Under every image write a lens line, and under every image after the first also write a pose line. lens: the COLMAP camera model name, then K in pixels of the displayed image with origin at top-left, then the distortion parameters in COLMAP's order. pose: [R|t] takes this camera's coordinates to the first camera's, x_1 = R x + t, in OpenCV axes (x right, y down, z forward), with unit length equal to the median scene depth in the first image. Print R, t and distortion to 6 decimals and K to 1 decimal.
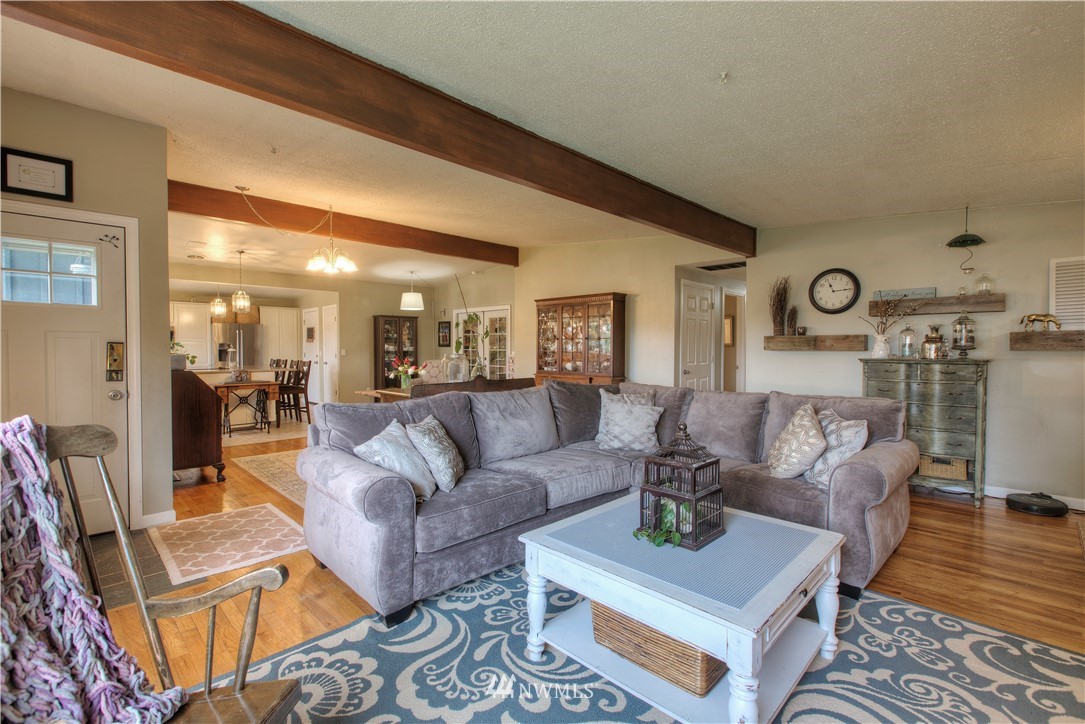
lens RADIAL K [[487.1, 0, 540.3], [0, 487.1, 358.7], [0, 0, 1]] dist [-0.000781, 0.000284]
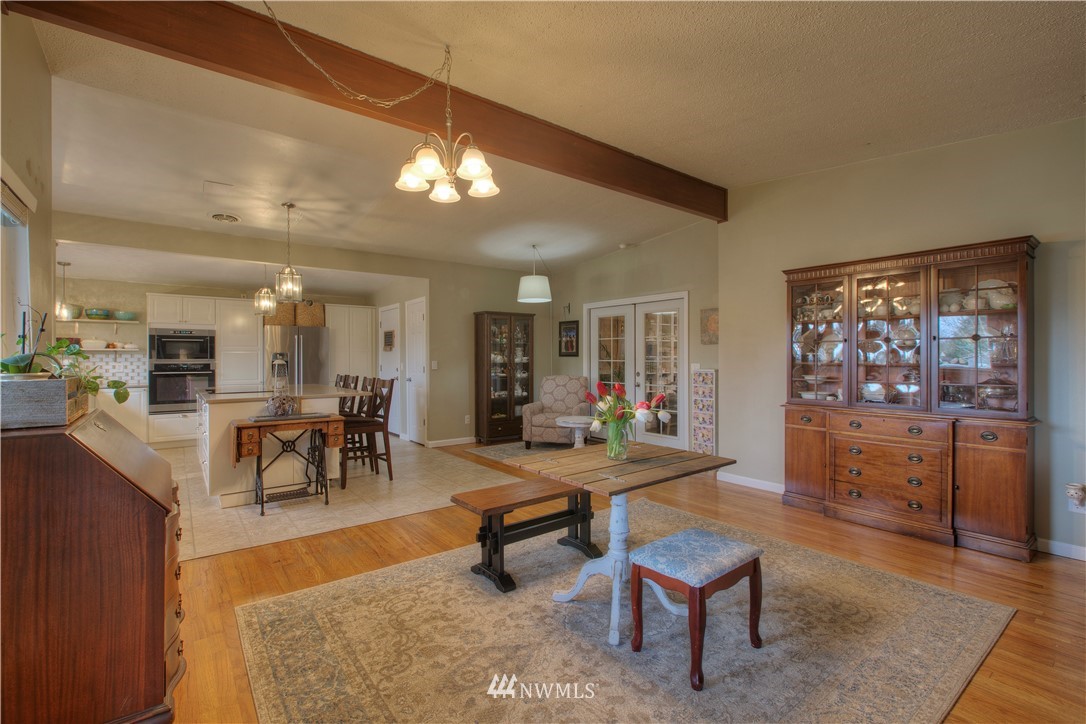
lens RADIAL K [[487.5, 0, 539.5], [0, 487.5, 358.5], [0, 0, 1]] dist [-0.000781, 0.000284]
pose [[0.991912, -0.003415, -0.126878, -0.180730], [0.000622, 0.999757, -0.022044, -0.007529], [0.126922, 0.021787, 0.991673, 0.352652]]
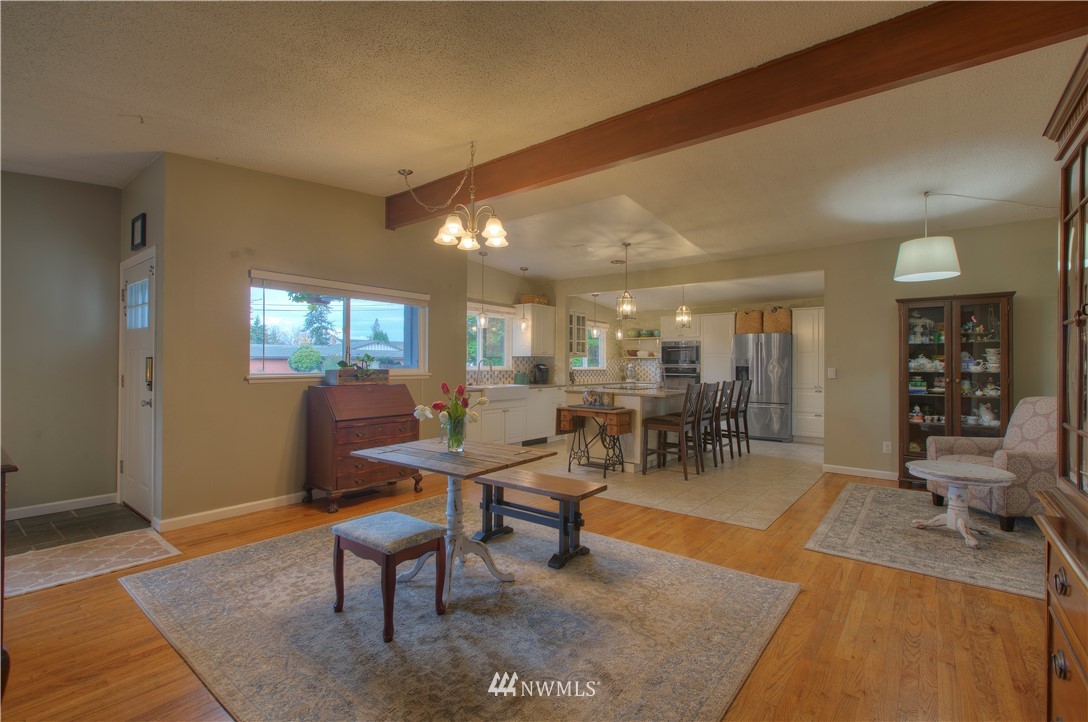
lens RADIAL K [[488.4, 0, 538.6], [0, 488.4, 359.2], [0, 0, 1]] dist [-0.000781, 0.000284]
pose [[0.129188, -0.008727, -0.991582, 0.139846], [-0.028722, 0.999509, -0.012539, -0.013419], [0.991204, 0.030100, 0.128874, 0.635397]]
